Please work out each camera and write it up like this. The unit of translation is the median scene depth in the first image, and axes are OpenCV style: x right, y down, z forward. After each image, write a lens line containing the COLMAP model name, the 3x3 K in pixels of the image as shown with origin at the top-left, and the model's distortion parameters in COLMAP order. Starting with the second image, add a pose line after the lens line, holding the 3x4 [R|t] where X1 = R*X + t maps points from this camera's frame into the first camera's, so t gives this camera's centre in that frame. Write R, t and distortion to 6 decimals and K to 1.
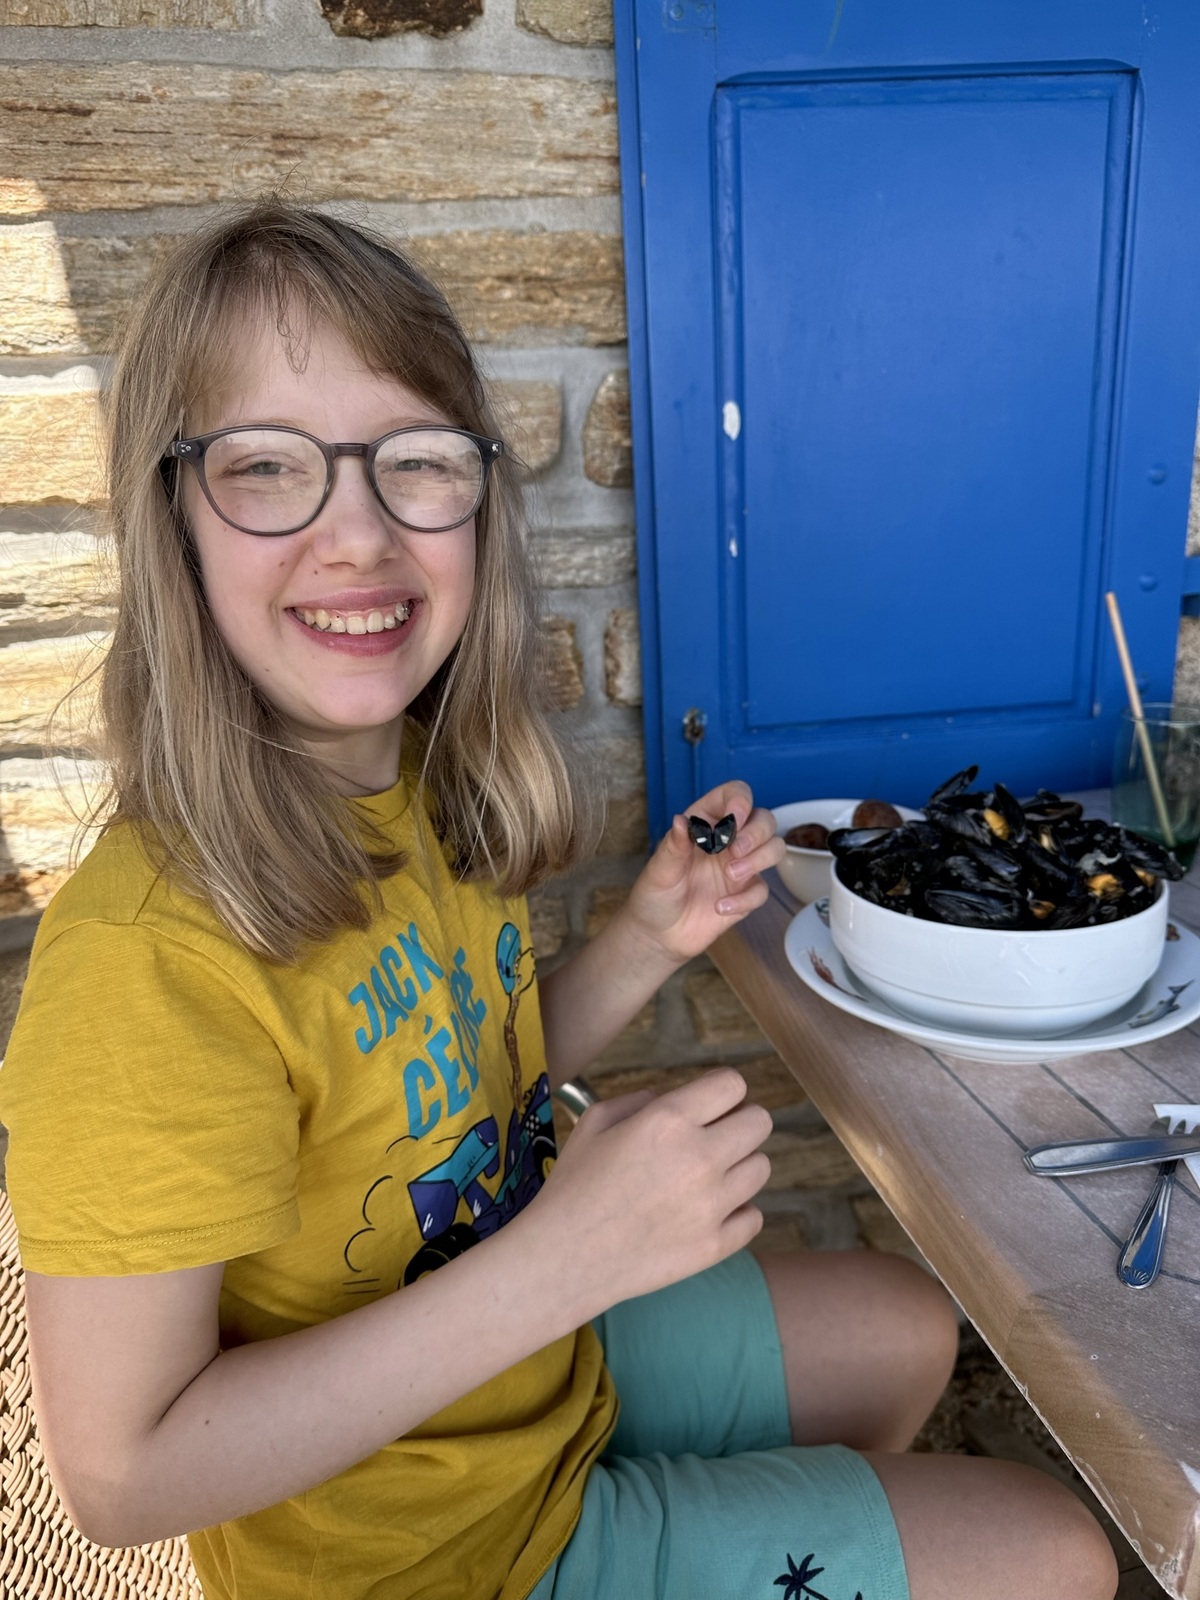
lens RADIAL K [[1141.2, 0, 600.0], [0, 1141.2, 800.0], [0, 0, 1]] dist [0.156581, -0.147362]
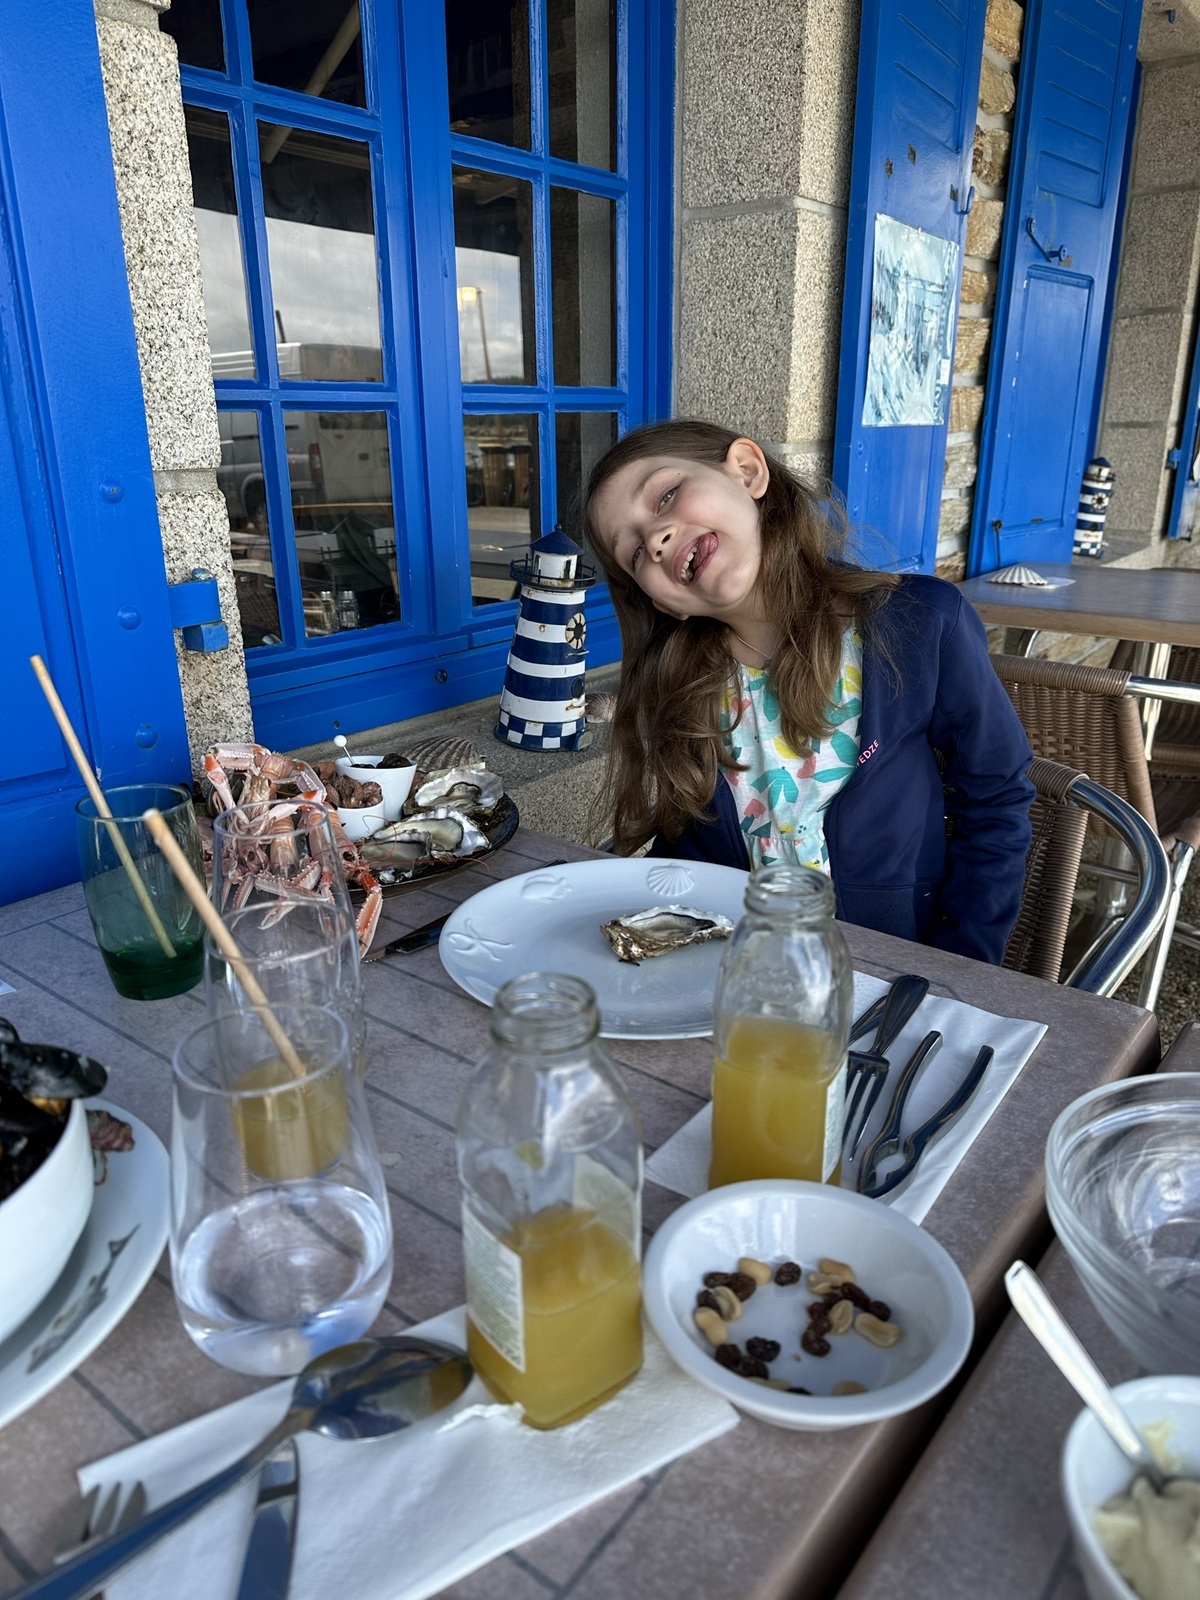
lens RADIAL K [[1136.6, 0, 601.5], [0, 1136.6, 876.2], [0, 0, 1]] dist [0.222946, -0.291947]
pose [[0.751379, -0.194962, 0.630412, 0.299131], [0.155947, 0.980759, 0.117439, -0.099241], [-0.641178, 0.010070, 0.767326, 0.250897]]
